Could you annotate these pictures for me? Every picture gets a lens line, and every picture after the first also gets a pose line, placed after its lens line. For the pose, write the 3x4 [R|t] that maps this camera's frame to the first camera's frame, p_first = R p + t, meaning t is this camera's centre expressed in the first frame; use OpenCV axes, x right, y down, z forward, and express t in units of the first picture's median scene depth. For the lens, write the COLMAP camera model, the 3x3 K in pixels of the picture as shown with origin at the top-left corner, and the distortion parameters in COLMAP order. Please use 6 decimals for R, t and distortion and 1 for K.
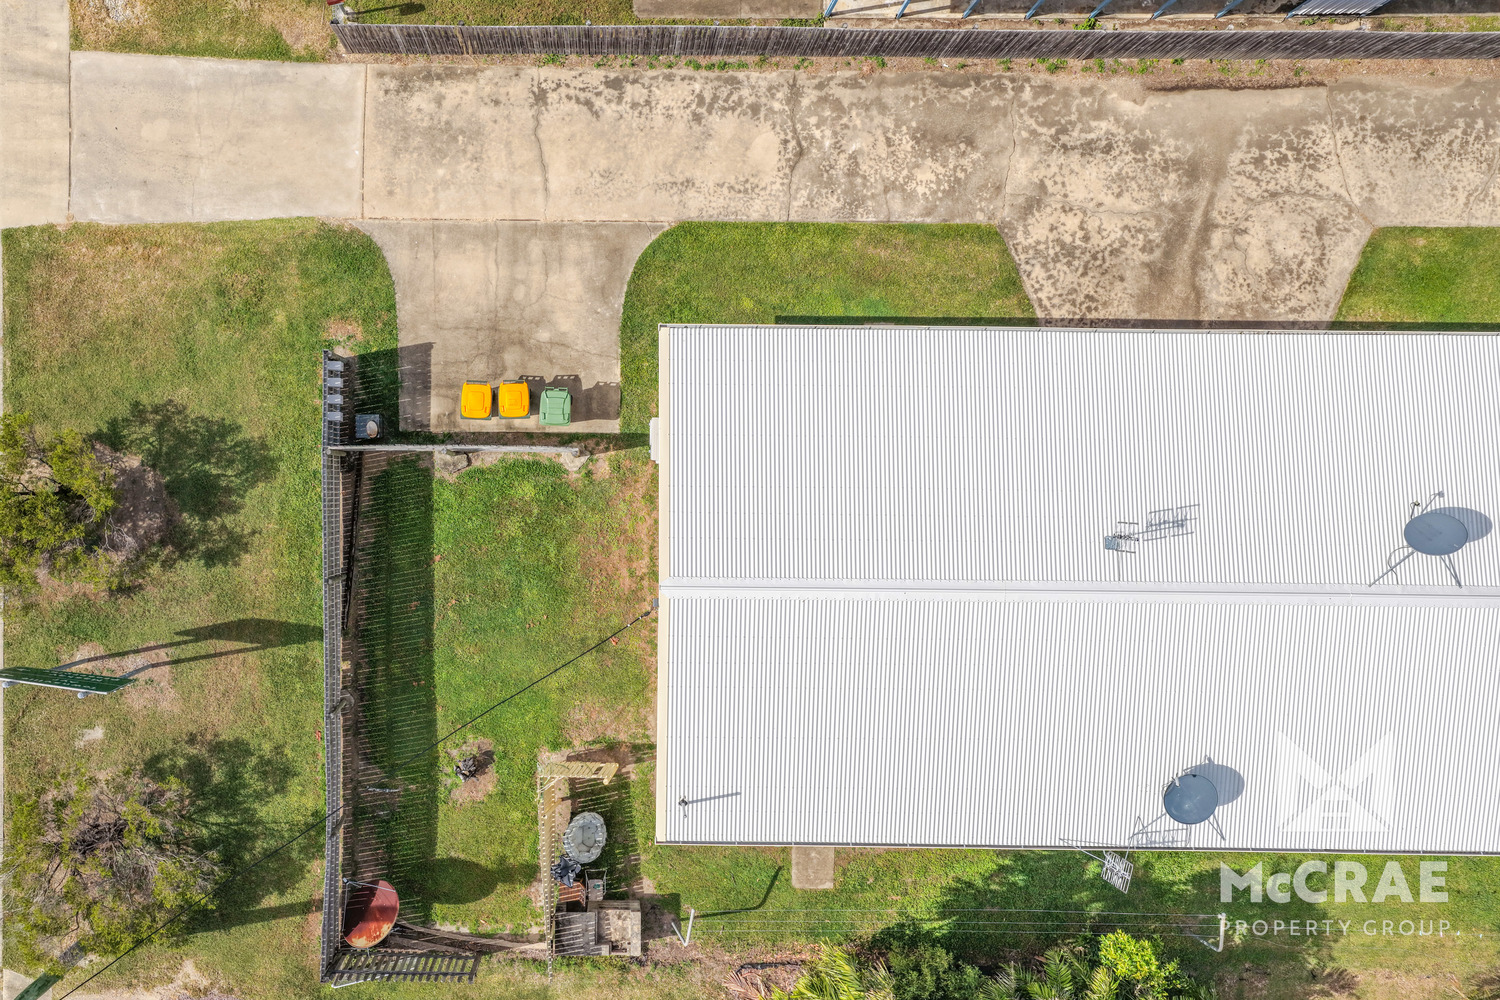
lens RADIAL K [[1246.3, 0, 750.0], [0, 1246.3, 500.0], [0, 0, 1]] dist [0.008985, 0.011177]
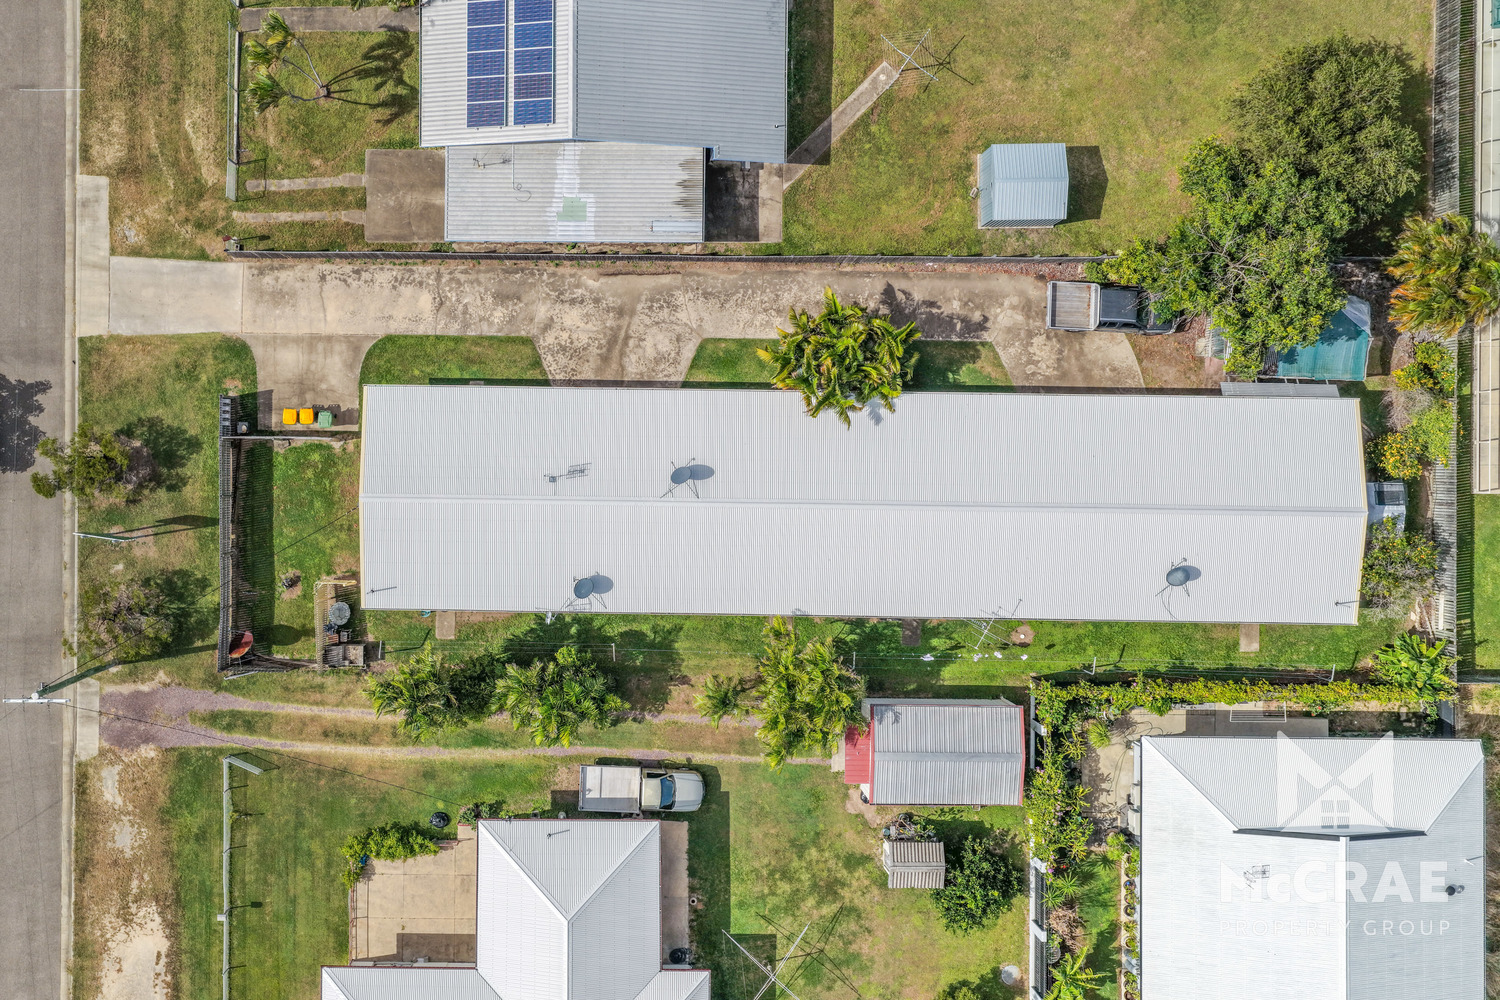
lens RADIAL K [[1229.3, 0, 749.8], [0, 1229.3, 473.7], [0, 0, 1]] dist [0.015655, 0.003881]
pose [[0.999936, 0.002946, -0.010957, 0.607469], [-0.002995, 0.999986, -0.004453, 0.029056], [0.010944, 0.004485, 0.999930, -1.157221]]
